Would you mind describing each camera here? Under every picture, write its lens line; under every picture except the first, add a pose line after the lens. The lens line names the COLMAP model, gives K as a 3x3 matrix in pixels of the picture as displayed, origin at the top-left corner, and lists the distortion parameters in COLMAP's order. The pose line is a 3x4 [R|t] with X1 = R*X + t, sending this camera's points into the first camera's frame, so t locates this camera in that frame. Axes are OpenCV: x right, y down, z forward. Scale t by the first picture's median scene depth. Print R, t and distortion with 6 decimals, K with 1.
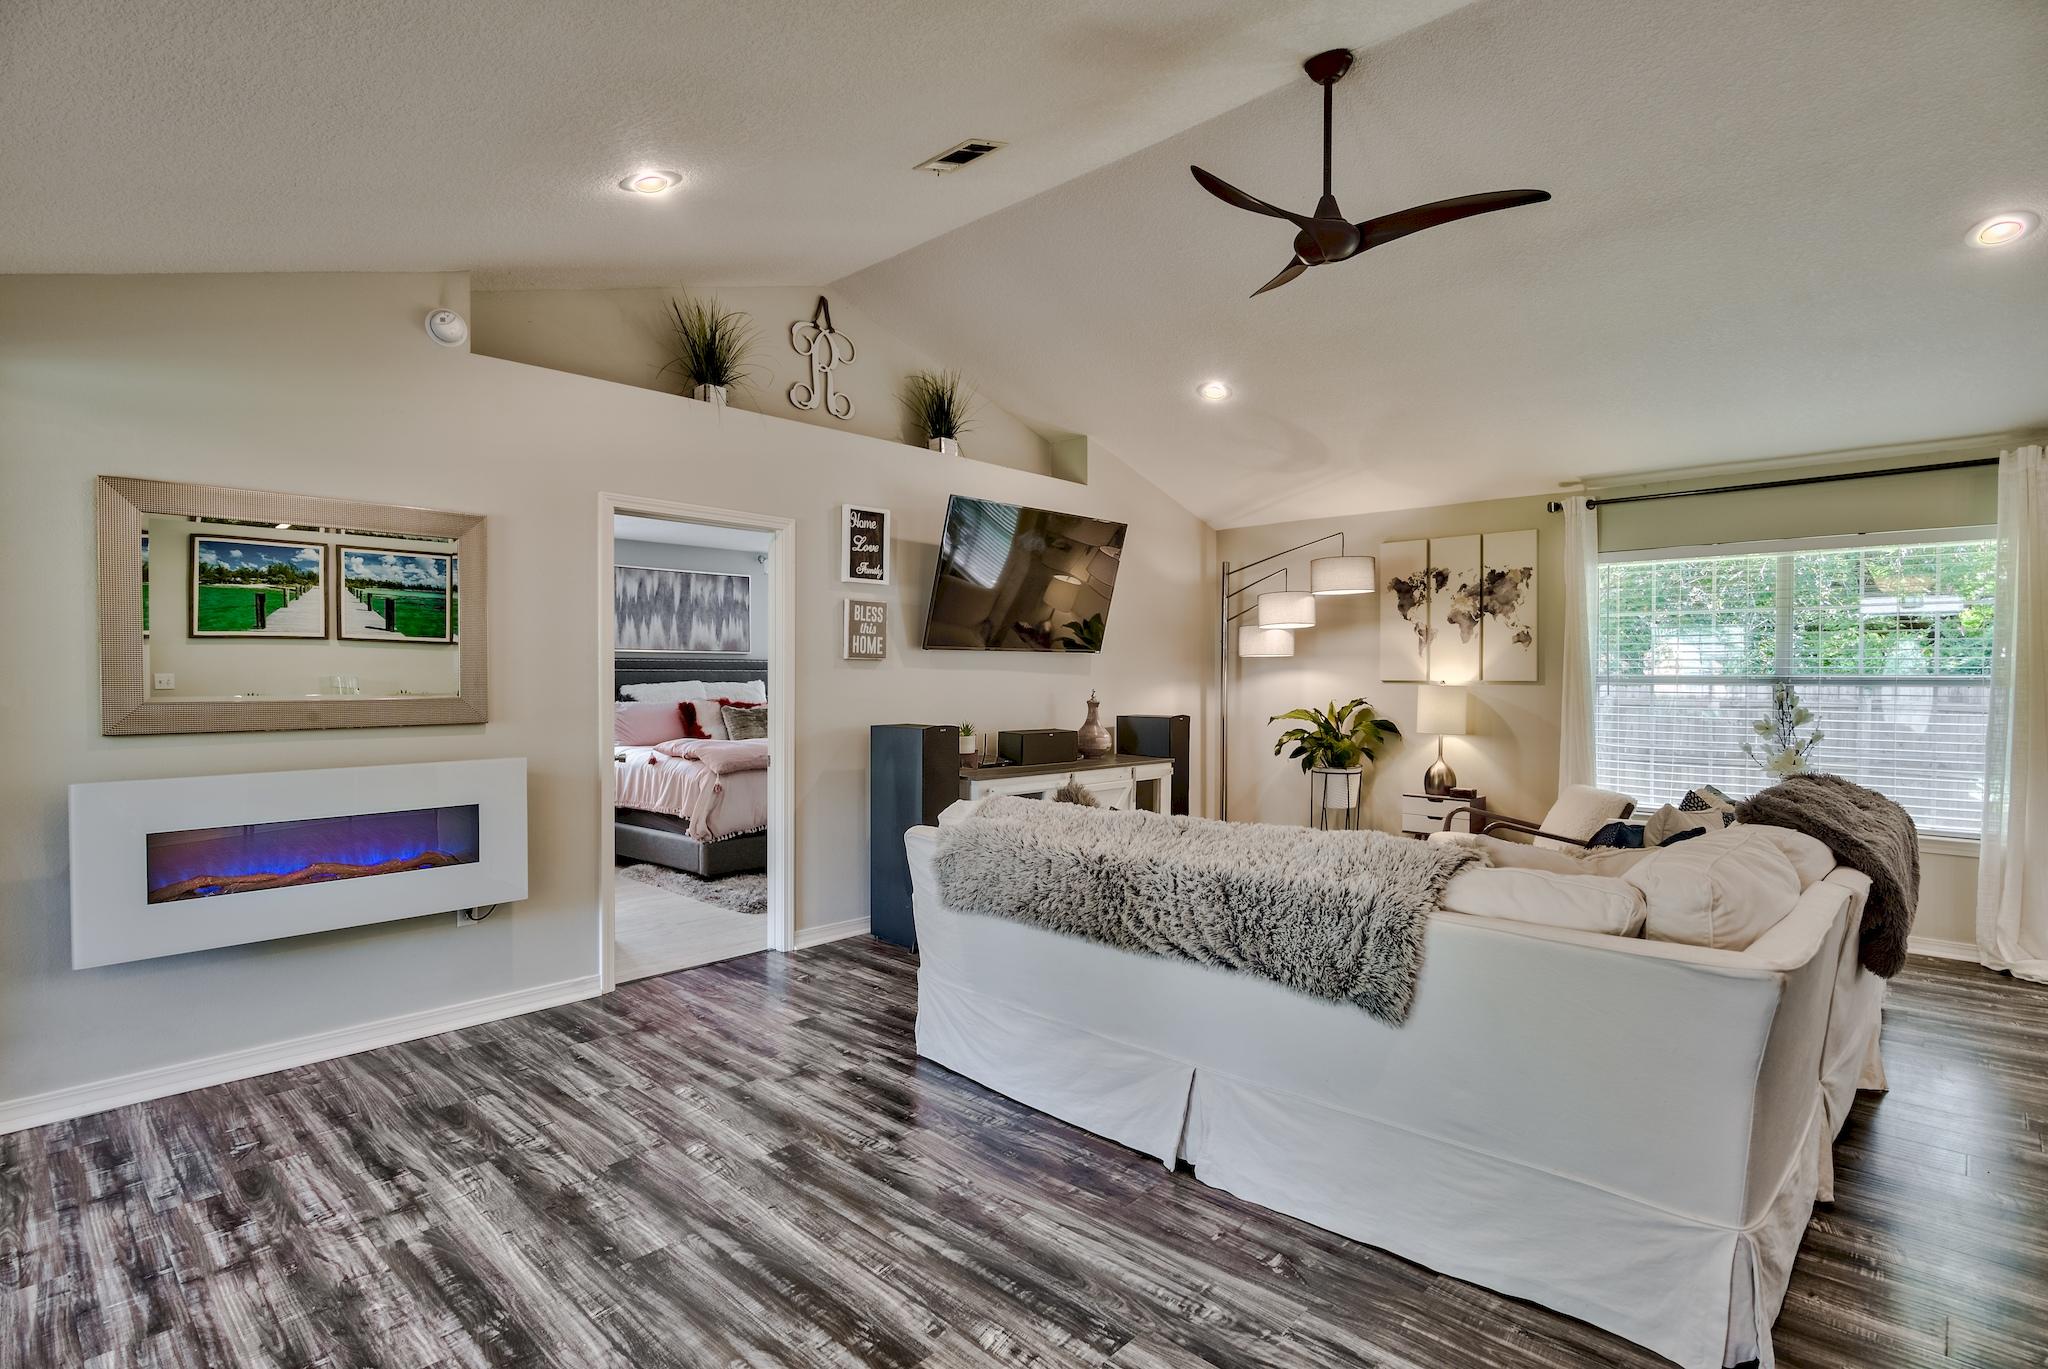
lens RADIAL K [[1004.5, 0, 1025.4], [0, 1004.5, 687.6], [0, 0, 1]] dist [-0.001706, 0.000401]
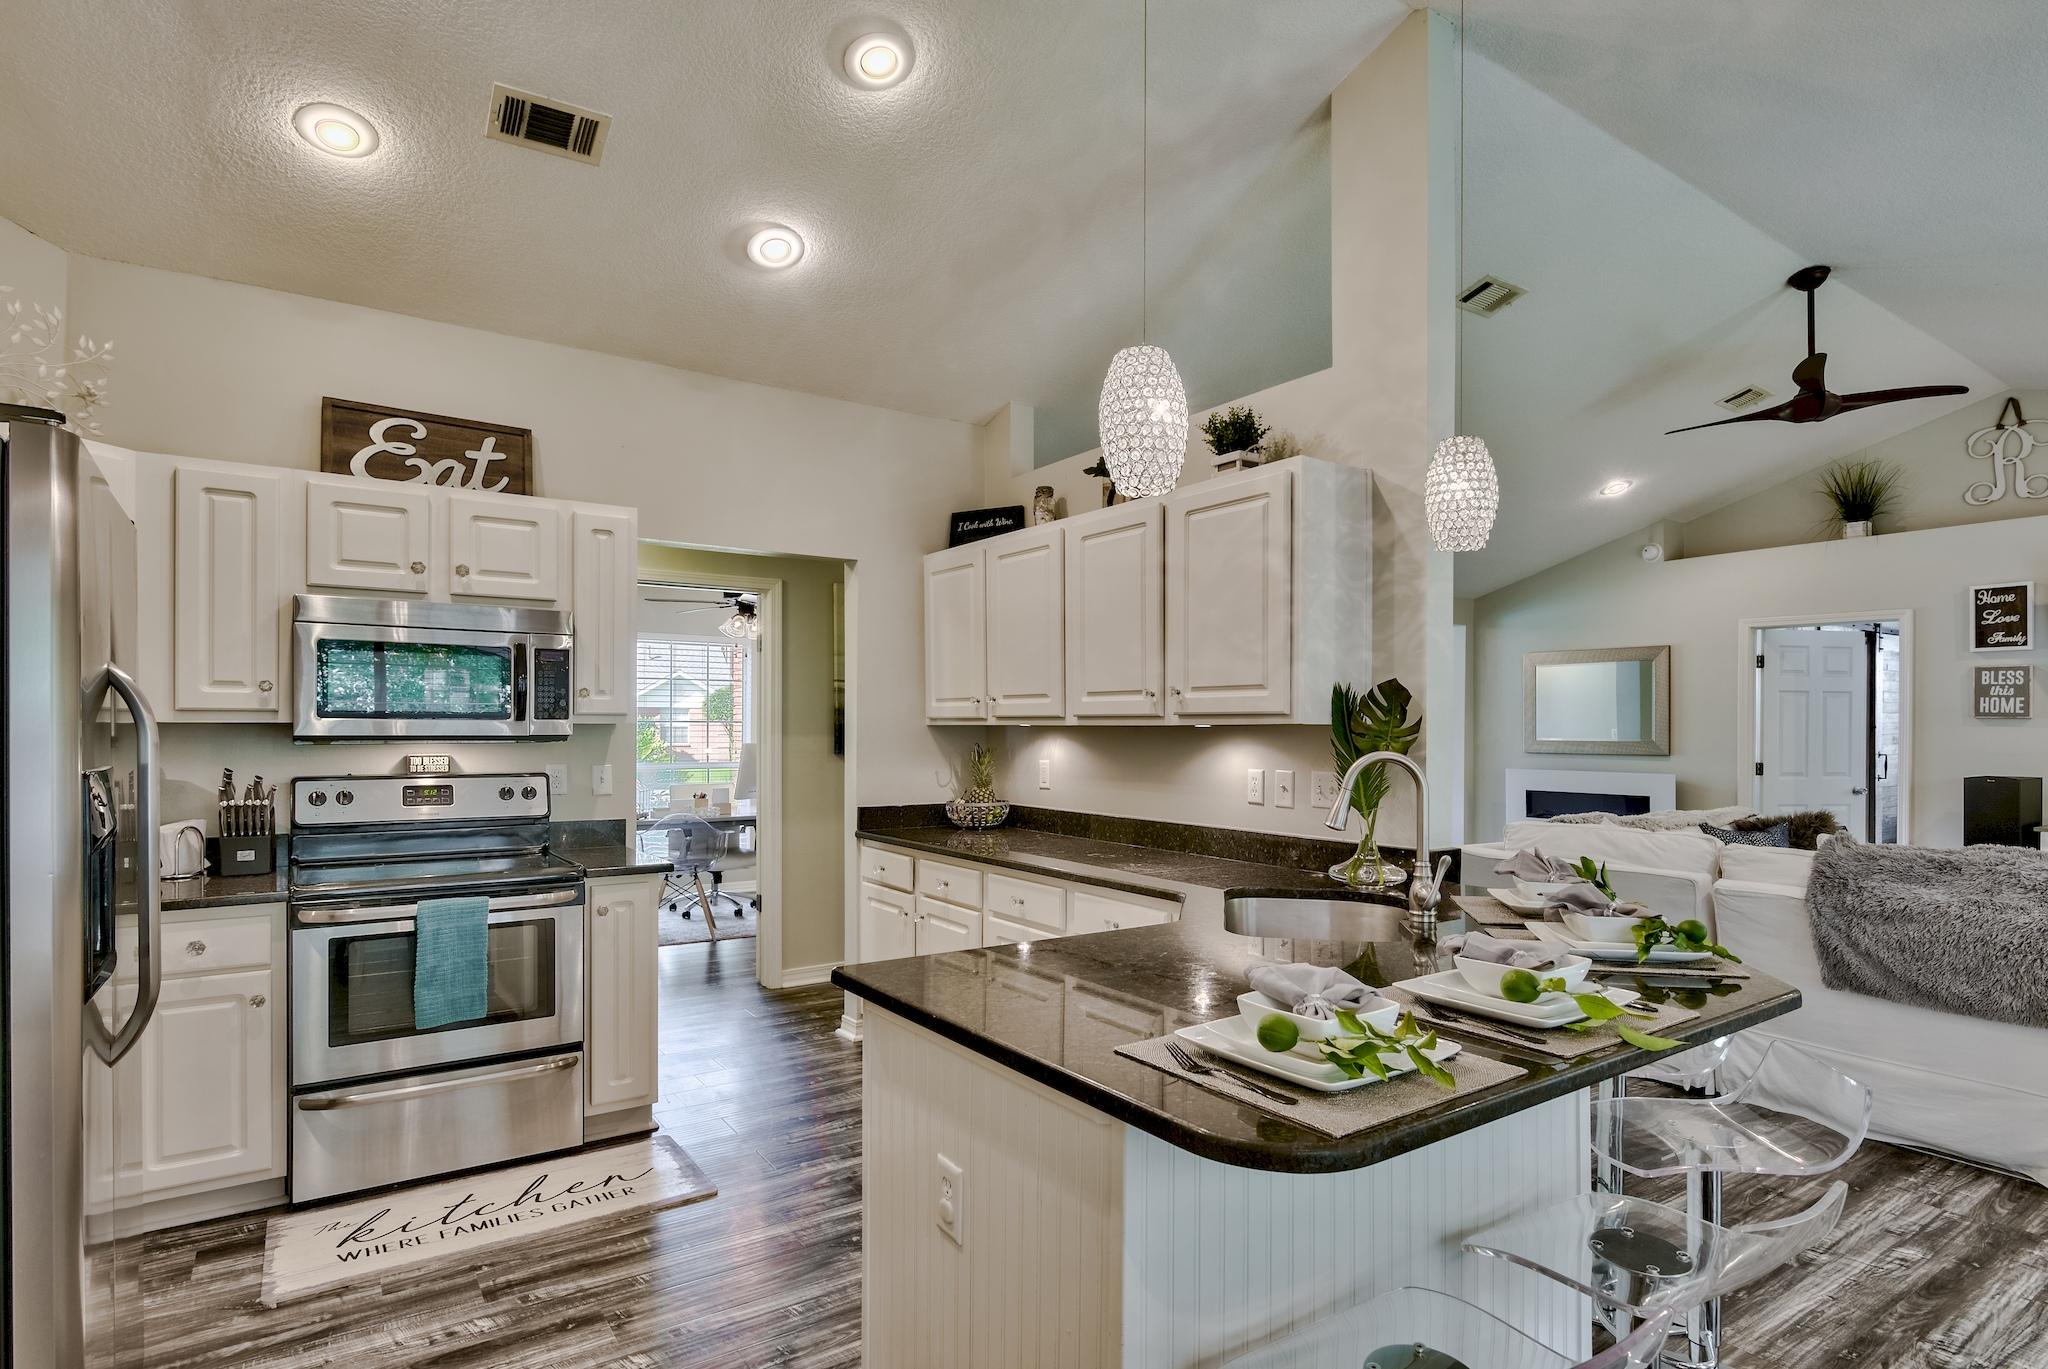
lens RADIAL K [[1041.7, 0, 1020.2], [0, 1041.7, 730.0], [0, 0, 1]] dist [-0.006385, 0.000171]
pose [[-0.226135, 0.000559, -0.974096, 1.206478], [-0.018650, 0.999814, 0.004903, 0.000082], [0.973917, 0.019275, -0.226082, 0.188628]]
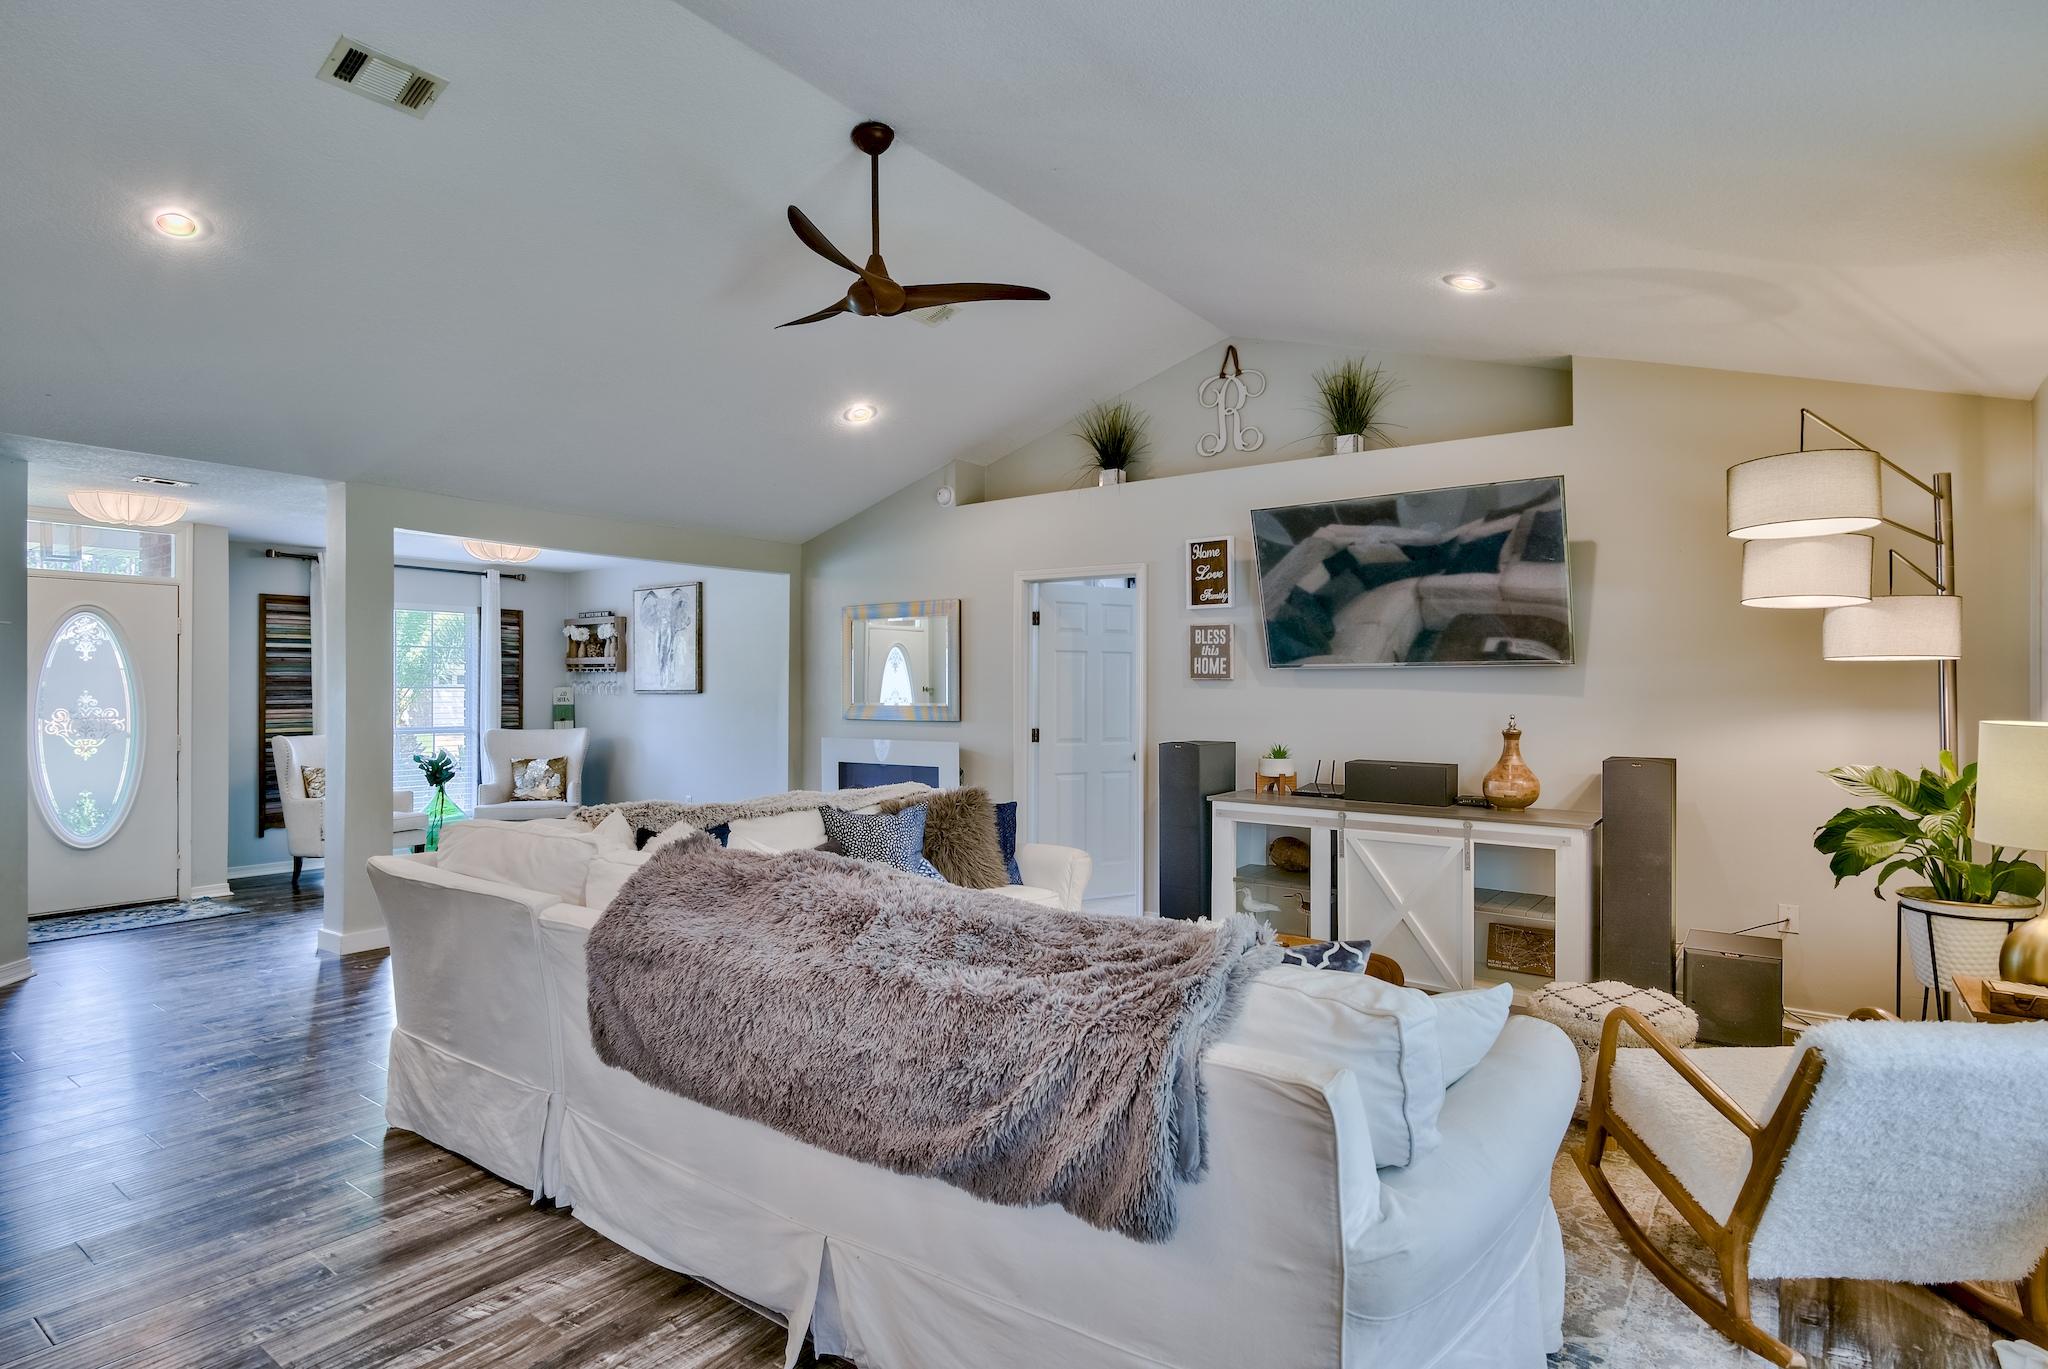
lens RADIAL K [[1077.4, 0, 1011.0], [0, 1077.4, 687.9], [0, 0, 1]] dist [0.003214, -0.000762]
pose [[0.102678, -0.004816, -0.994703, 0.947789], [-0.015641, 0.999857, -0.006456, -0.008130], [0.994592, 0.016221, 0.102588, 0.662884]]
